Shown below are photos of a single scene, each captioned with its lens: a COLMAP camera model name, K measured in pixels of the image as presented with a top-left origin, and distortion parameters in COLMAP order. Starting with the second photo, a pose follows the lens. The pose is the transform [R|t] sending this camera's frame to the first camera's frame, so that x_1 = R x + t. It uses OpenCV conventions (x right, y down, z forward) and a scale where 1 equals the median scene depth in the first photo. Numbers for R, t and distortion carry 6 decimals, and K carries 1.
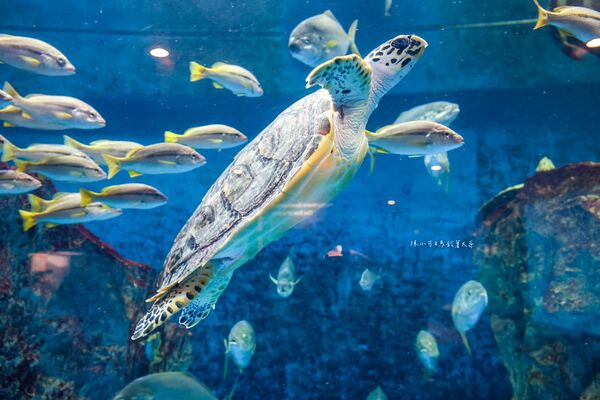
lens RADIAL K [[428.2, 0, 300.3], [0, 428.2, 218.2], [0, 0, 1]] dist [-0.008714, -0.004555]
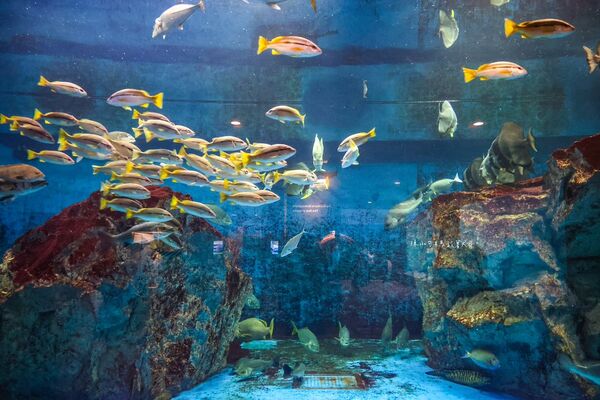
lens RADIAL K [[428.2, 0, 300.3], [0, 428.2, 218.2], [0, 0, 1]] dist [-0.008714, -0.004555]
pose [[0.999787, 0.018184, 0.009754, -0.084135], [-0.018630, 0.998685, 0.047759, -0.096098], [-0.008872, -0.047931, 0.998811, -0.991575]]
